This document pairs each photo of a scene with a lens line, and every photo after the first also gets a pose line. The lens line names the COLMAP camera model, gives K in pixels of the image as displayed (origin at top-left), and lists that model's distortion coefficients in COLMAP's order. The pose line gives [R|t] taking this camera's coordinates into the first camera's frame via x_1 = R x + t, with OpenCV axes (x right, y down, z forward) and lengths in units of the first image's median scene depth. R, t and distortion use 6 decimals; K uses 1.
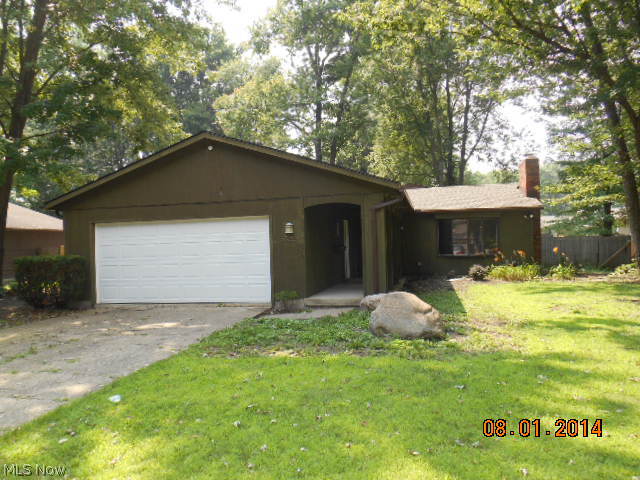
lens RADIAL K [[501.7, 0, 320.0], [0, 501.7, 240.0], [0, 0, 1]] dist [-0.003181, -0.002688]
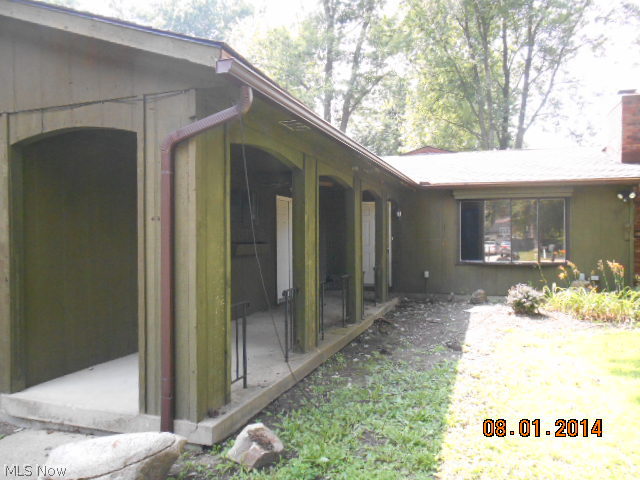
lens RADIAL K [[501.7, 0, 320.0], [0, 501.7, 240.0], [0, 0, 1]] dist [-0.003181, -0.002688]
pose [[0.993363, 0.024448, -0.112391, 0.075772], [-0.021820, 0.999460, 0.024548, -0.002783], [0.112931, -0.021933, 0.993361, 0.216737]]
